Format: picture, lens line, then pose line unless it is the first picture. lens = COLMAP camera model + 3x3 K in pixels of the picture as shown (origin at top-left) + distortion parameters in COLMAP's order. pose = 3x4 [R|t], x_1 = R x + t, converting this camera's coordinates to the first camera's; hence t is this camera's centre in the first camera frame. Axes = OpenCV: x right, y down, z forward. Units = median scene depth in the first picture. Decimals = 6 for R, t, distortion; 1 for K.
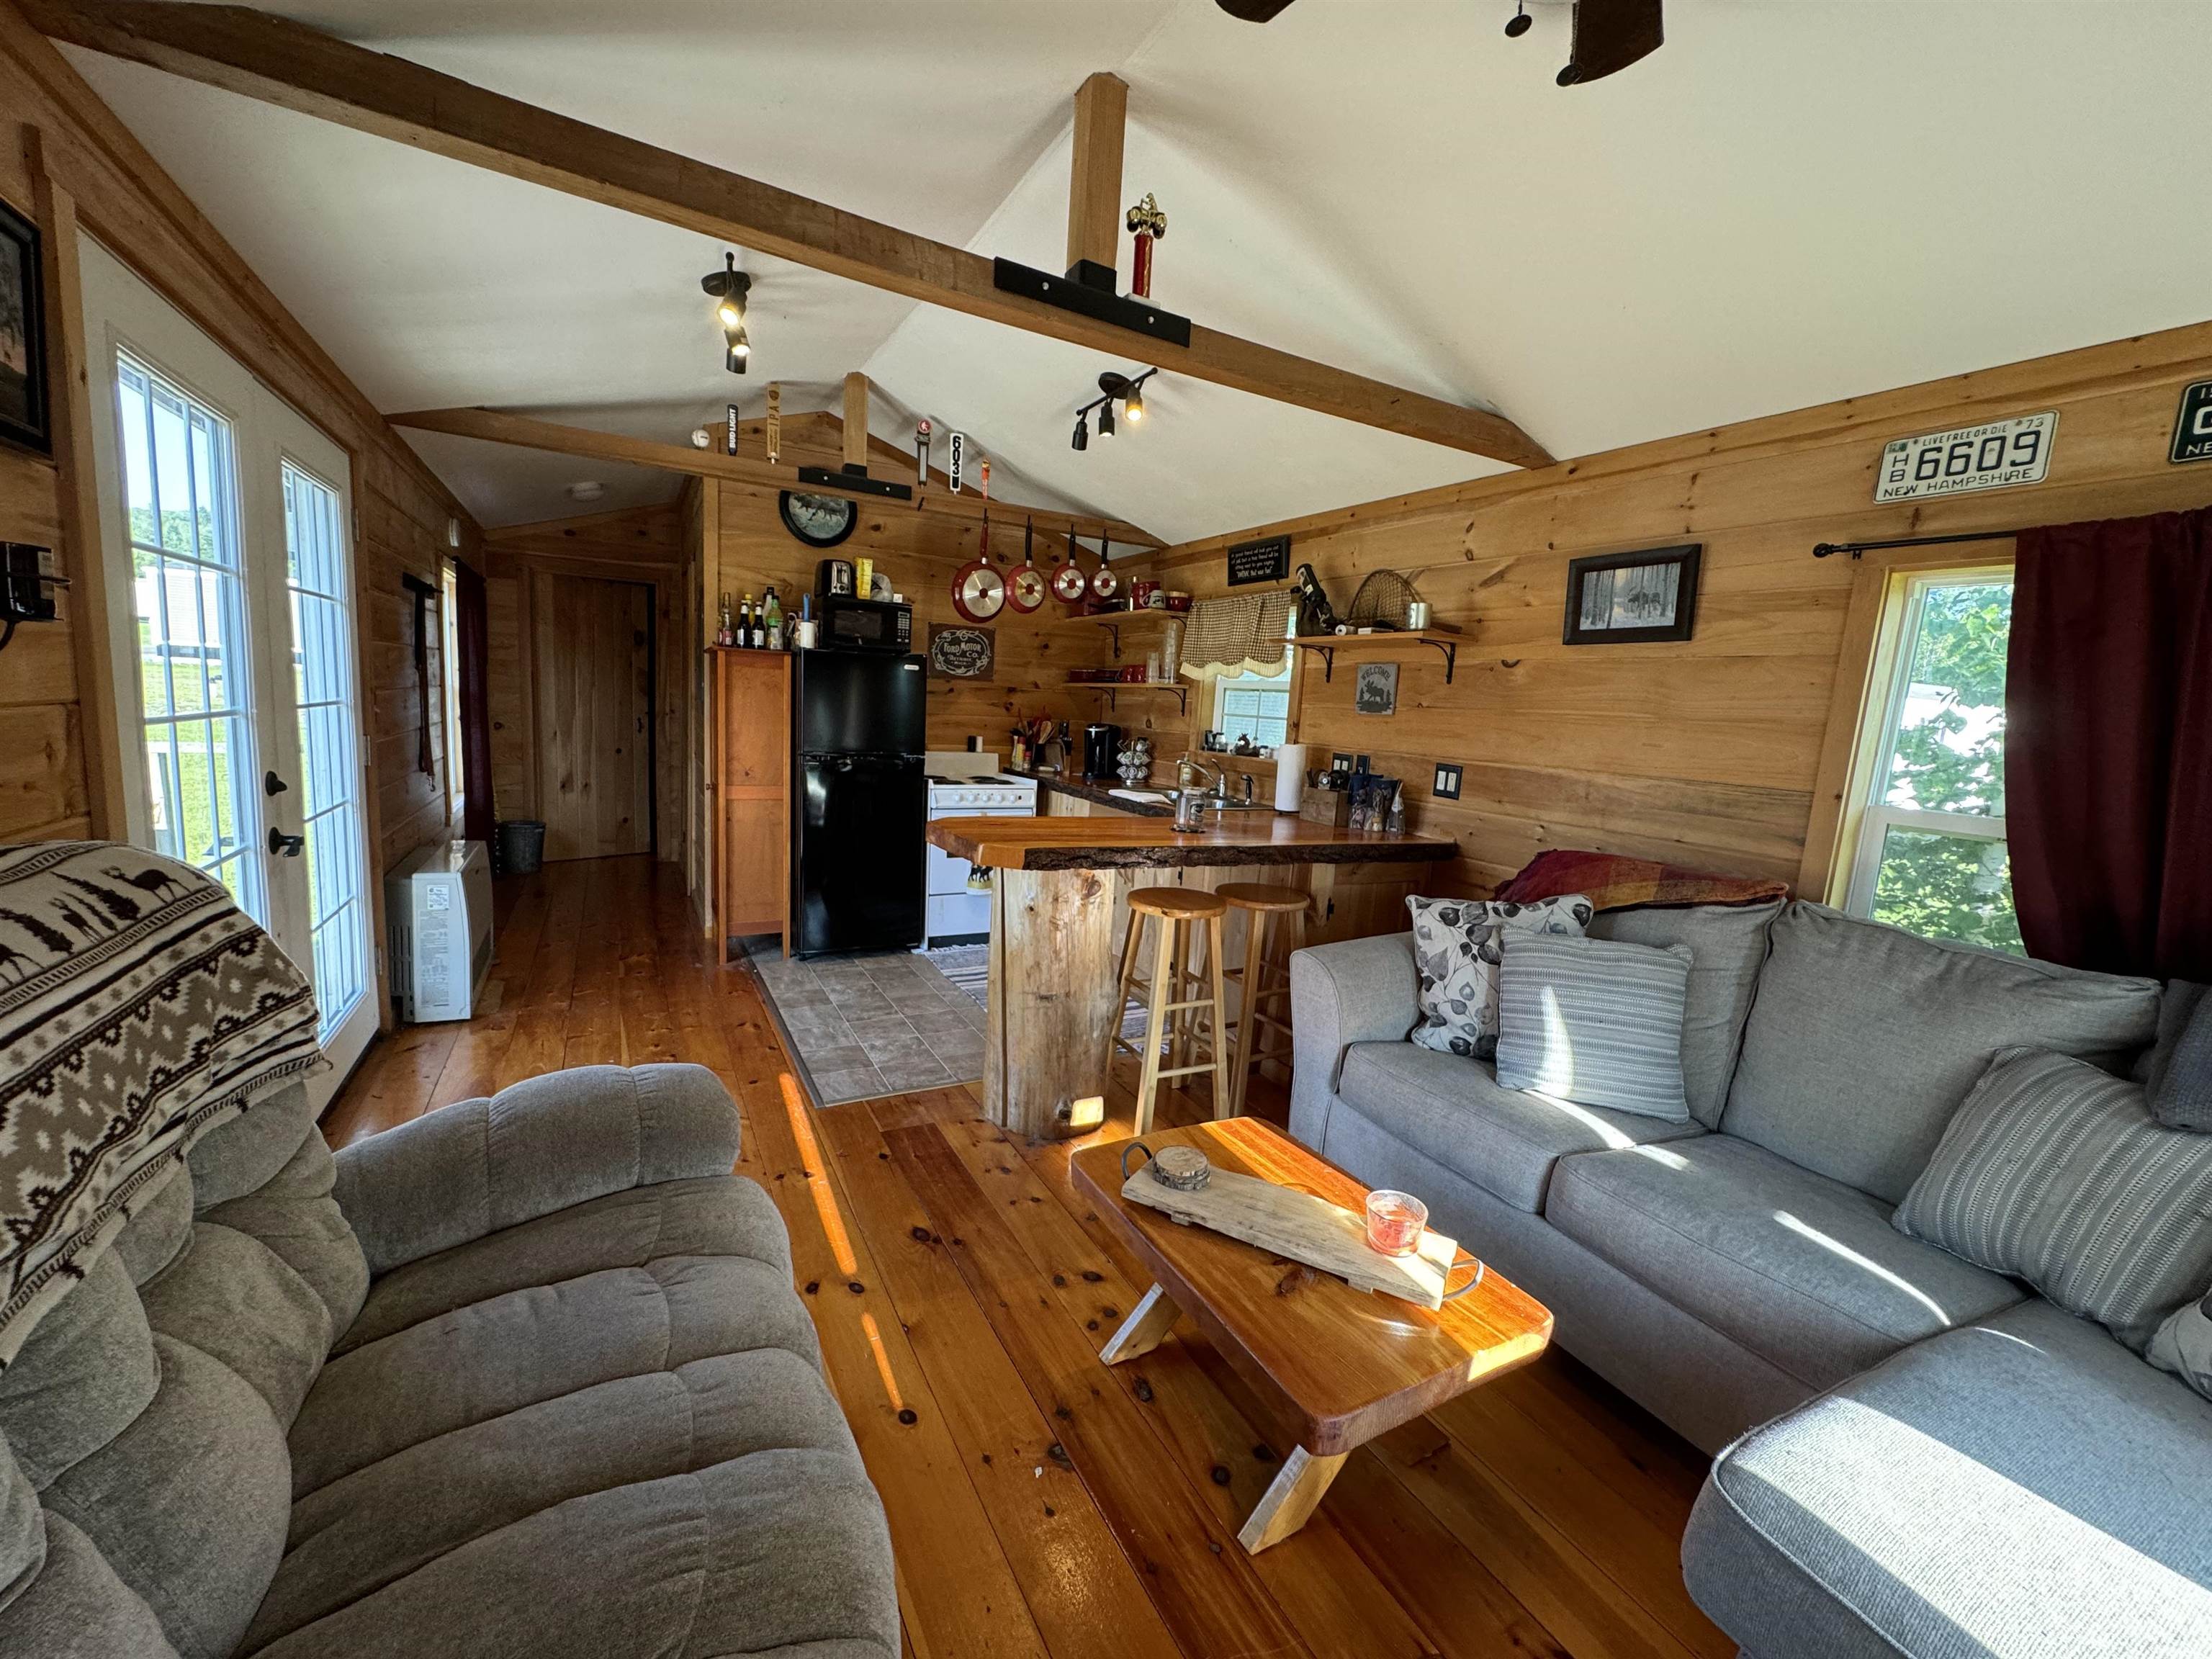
lens RADIAL K [[882.6, 0, 1105.2], [0, 882.6, 827.8], [0, 0, 1]] dist [0.001022, 0.000177]
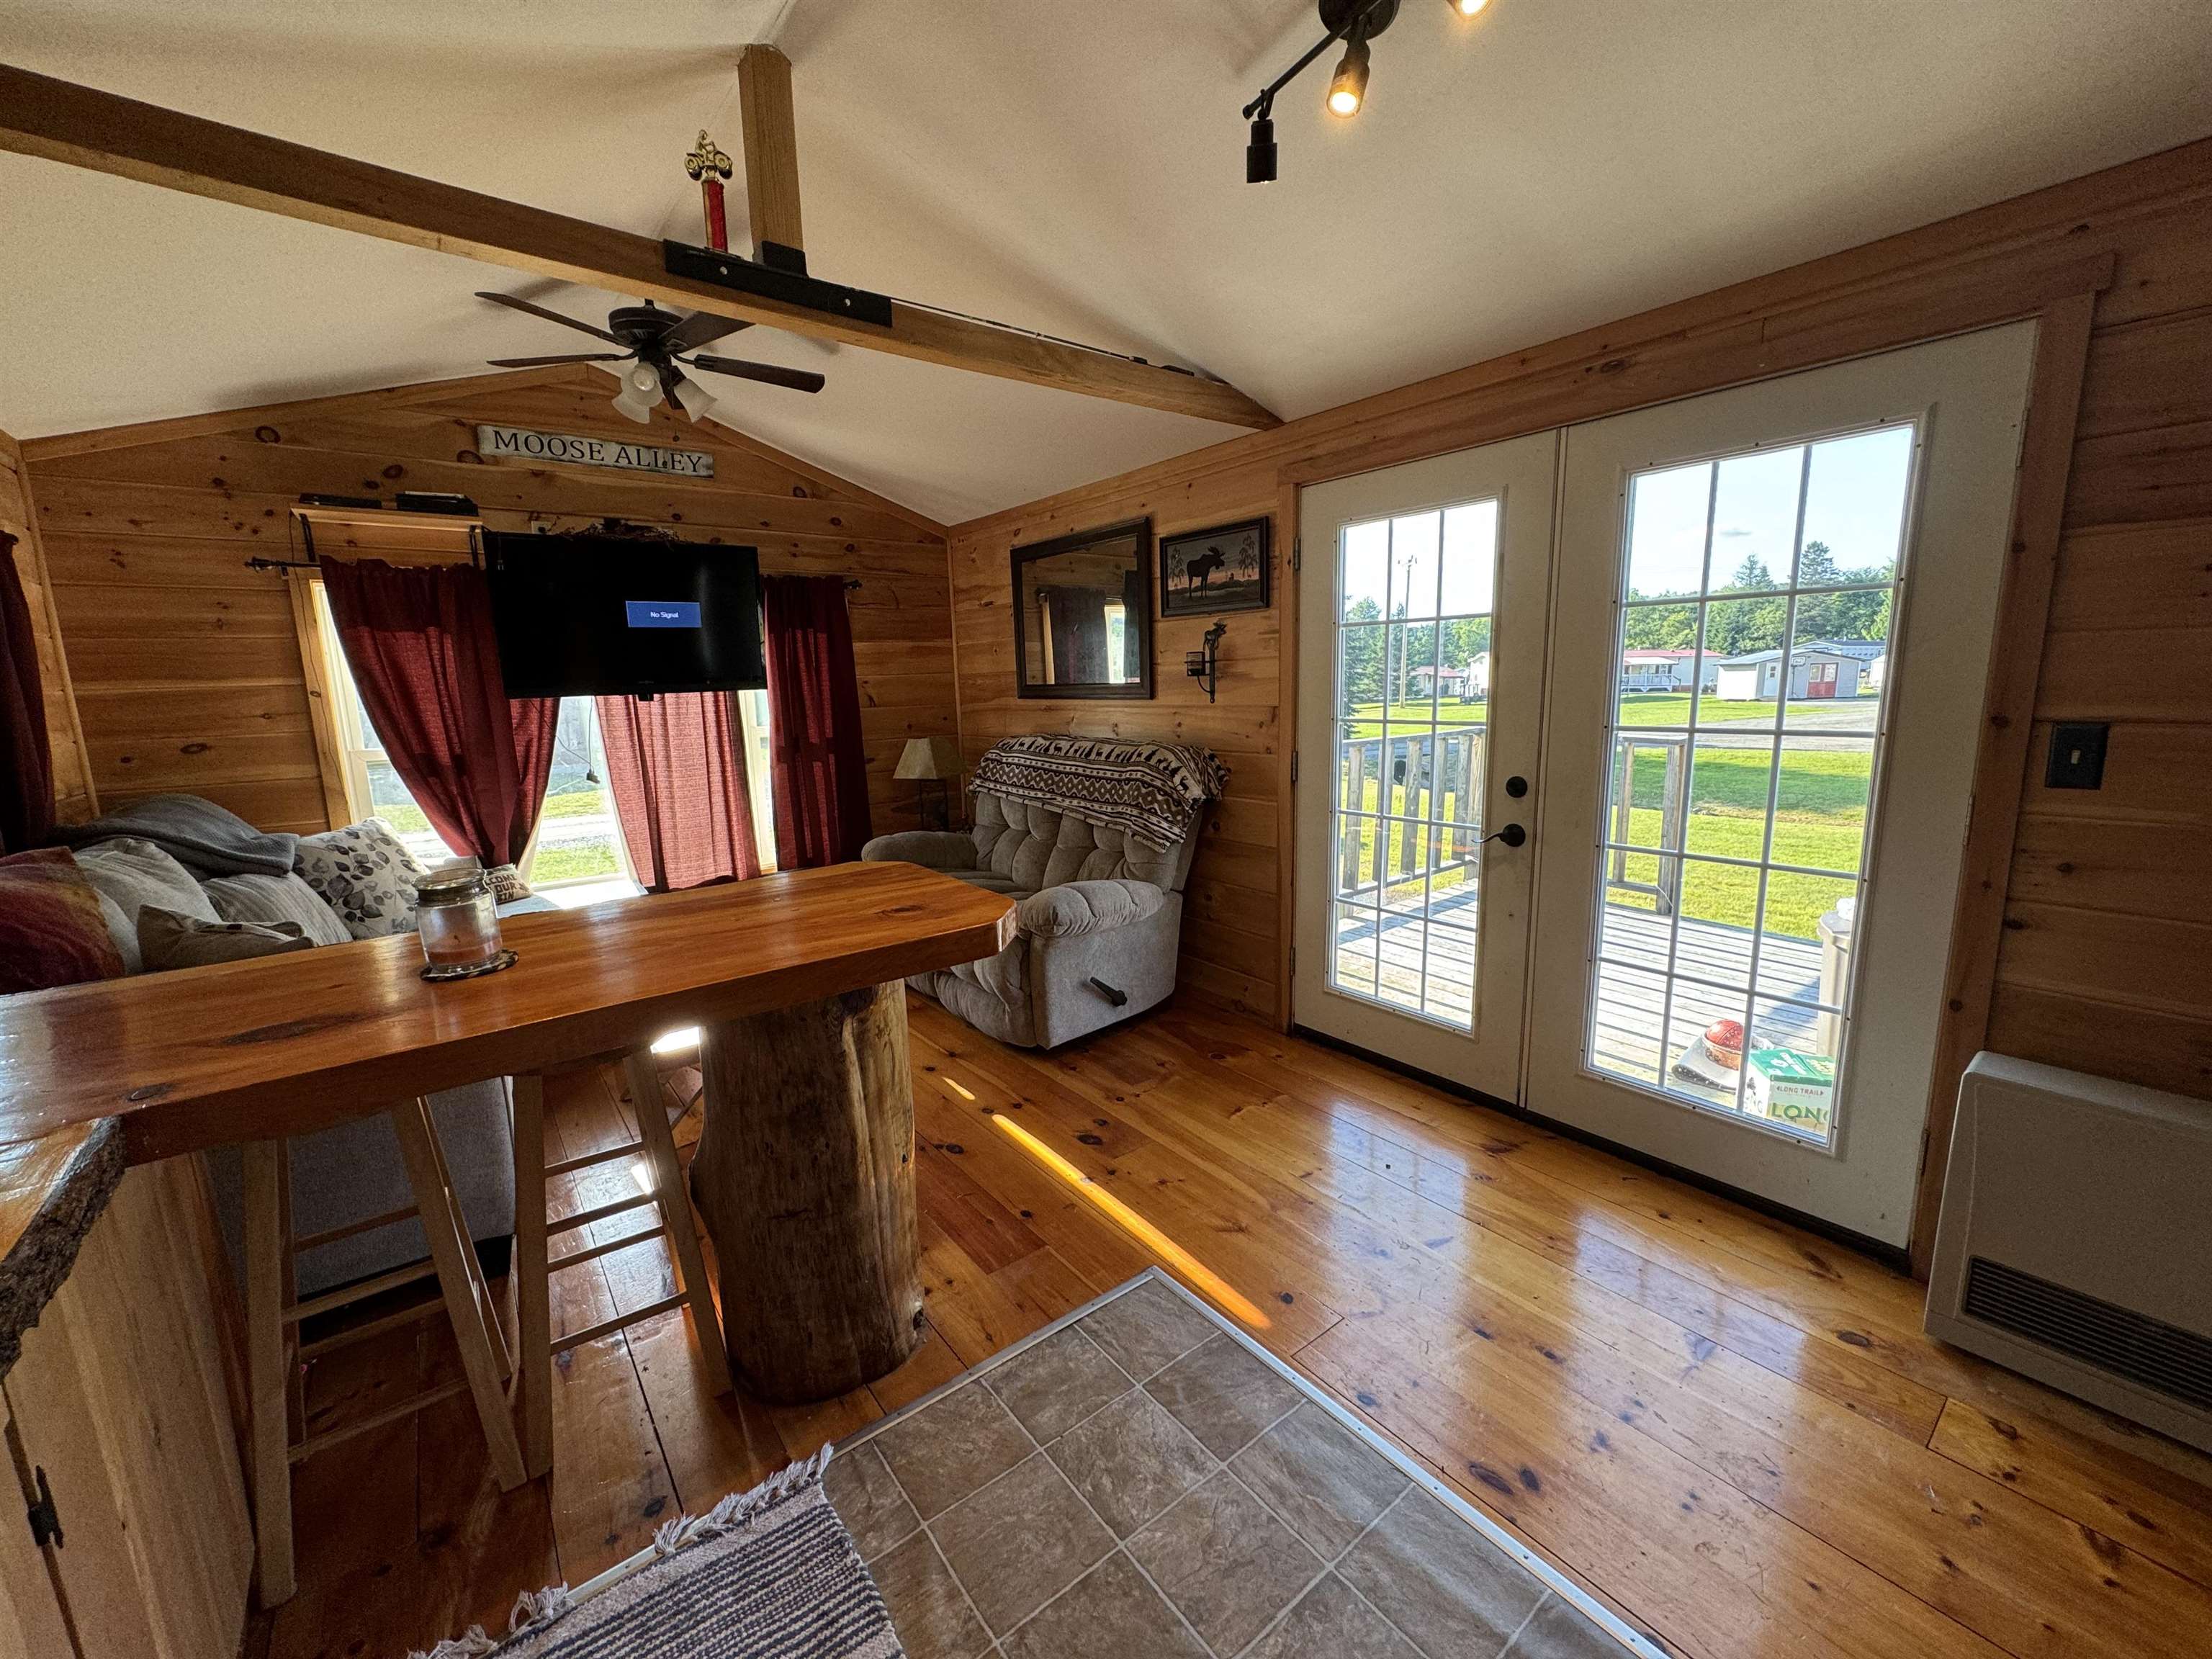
lens RADIAL K [[882.6, 0, 1105.2], [0, 882.6, 827.8], [0, 0, 1]] dist [0.001022, 0.000177]
pose [[-0.986808, -0.015538, -0.161149, -0.153874], [-0.062280, 0.955218, 0.289274, -0.219293], [0.149437, 0.295494, -0.943585, 1.473537]]
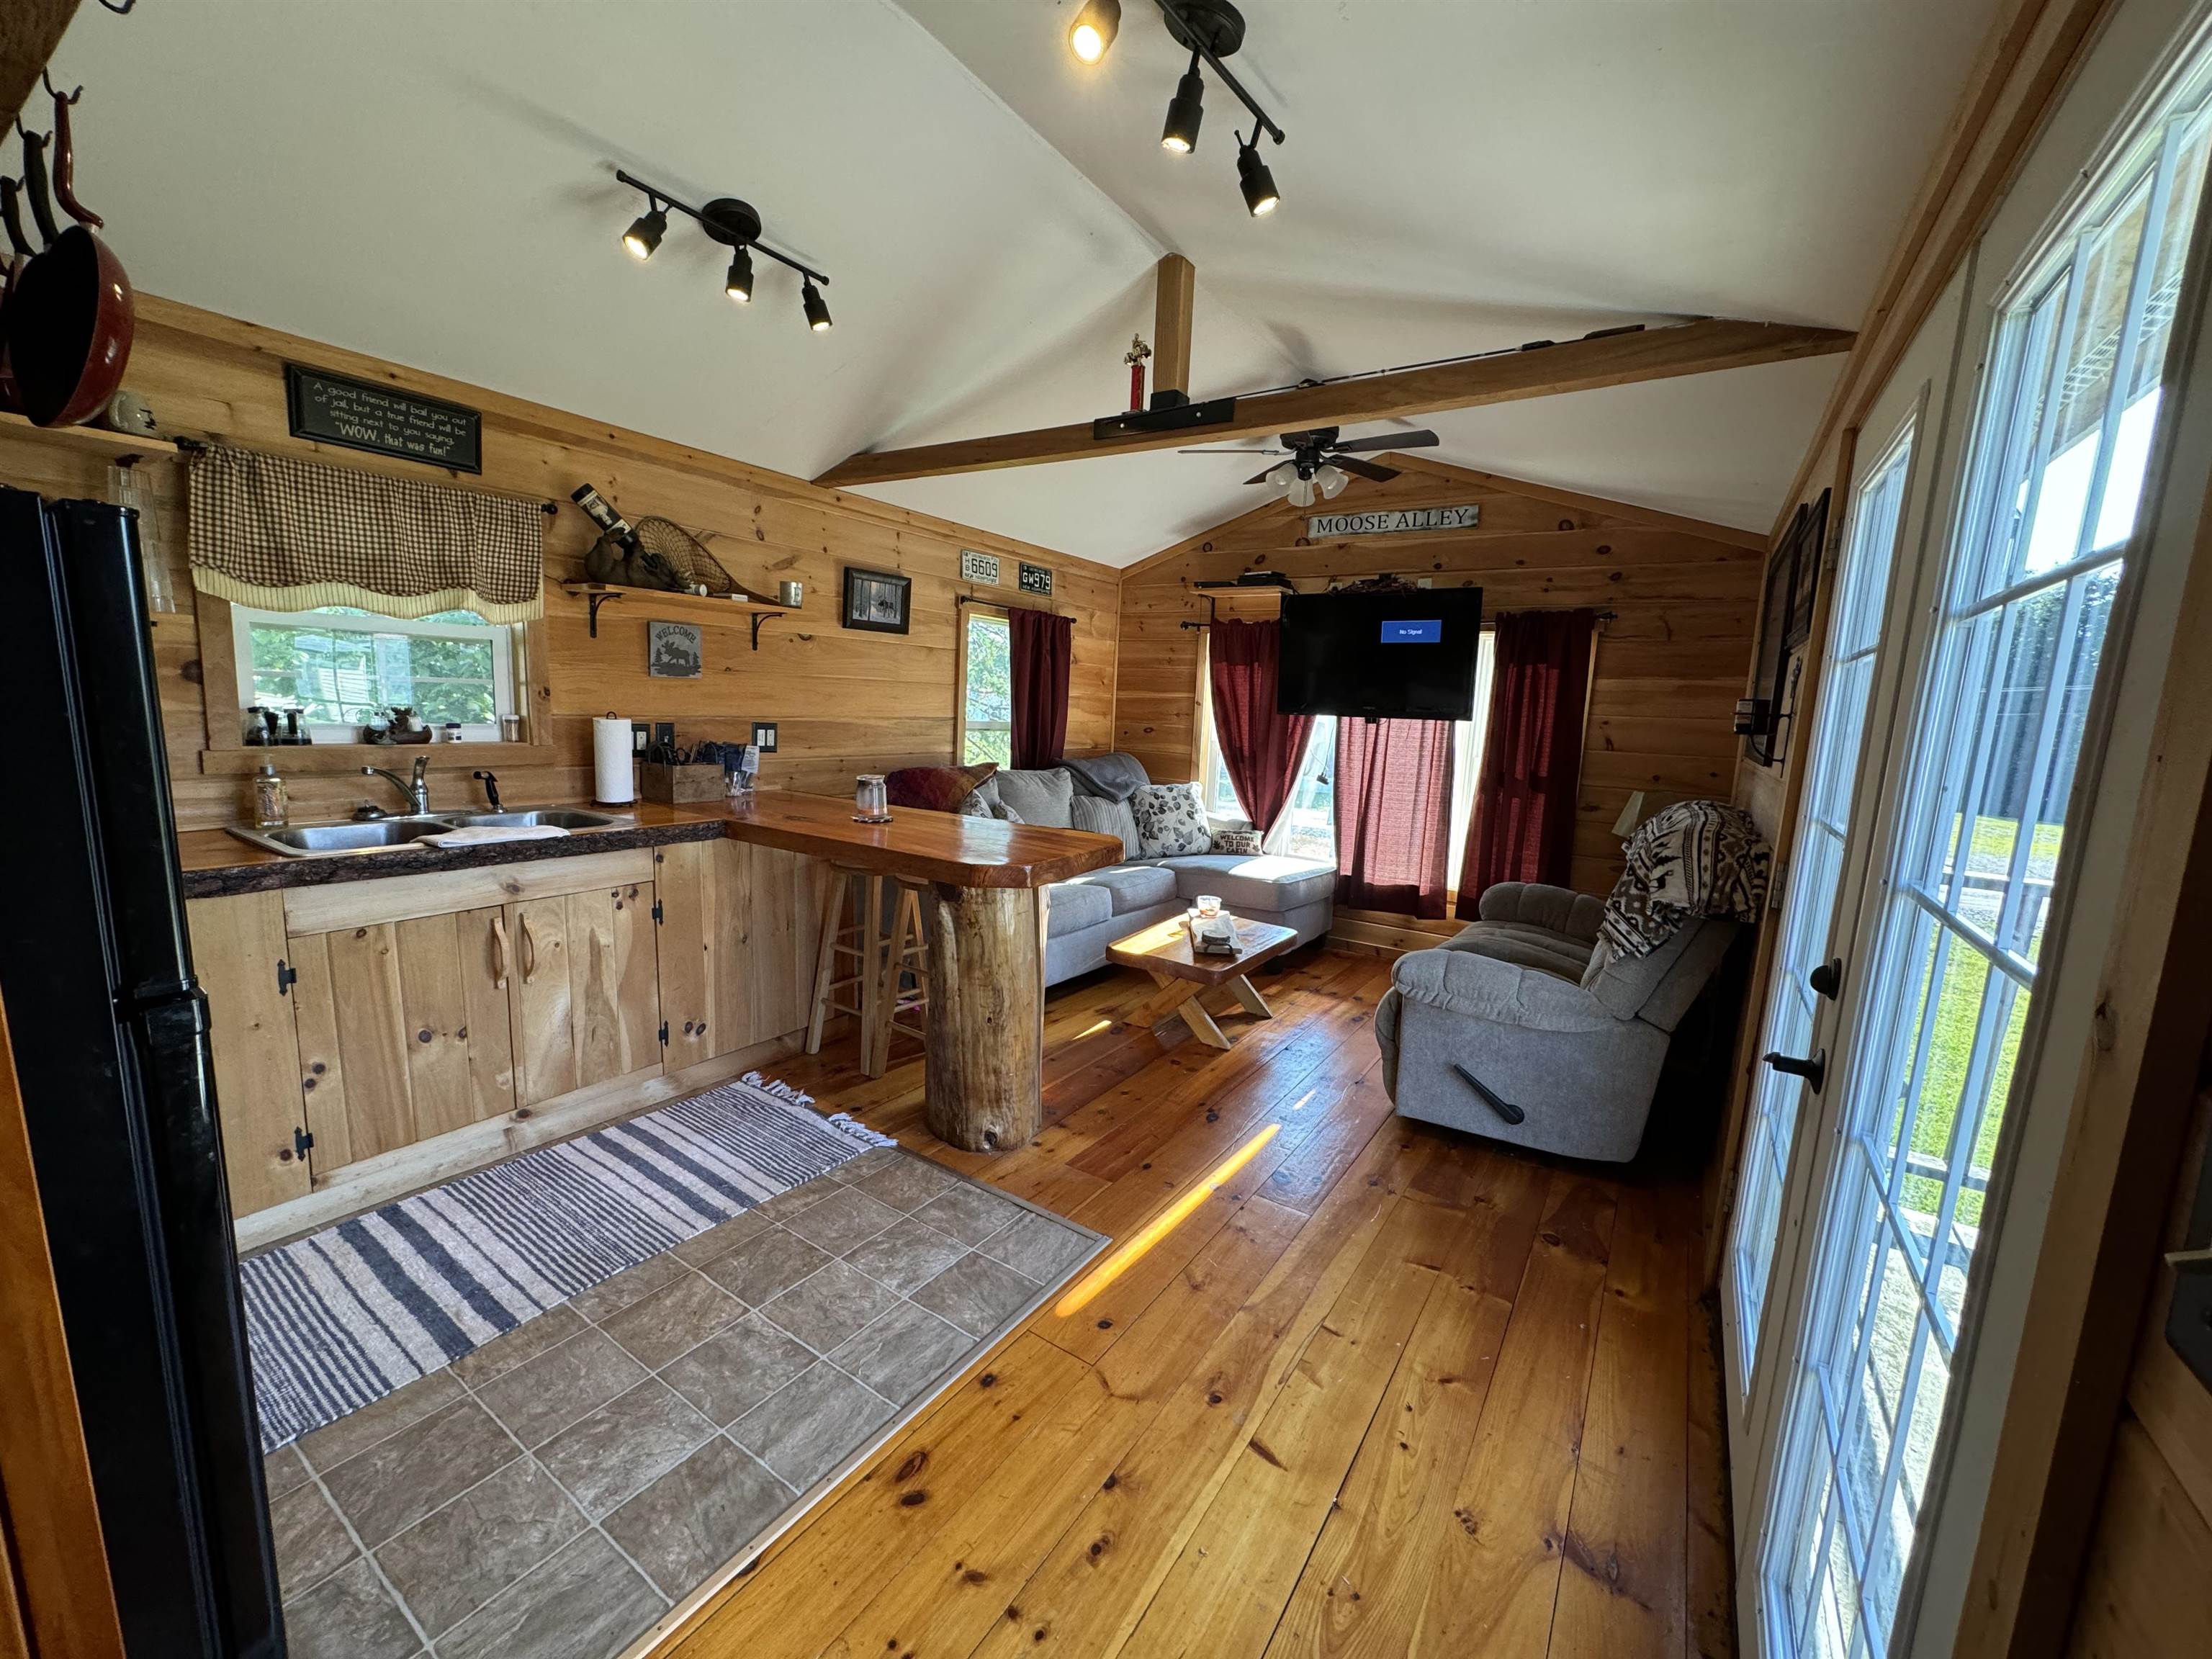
lens RADIAL K [[882.6, 0, 1105.2], [0, 882.6, 827.8], [0, 0, 1]] dist [0.001022, 0.000177]
pose [[-0.455326, -0.214796, 0.864026, -0.874878], [0.047685, 0.963185, 0.264576, -0.237534], [-0.889047, 0.161669, -0.428321, 1.207179]]
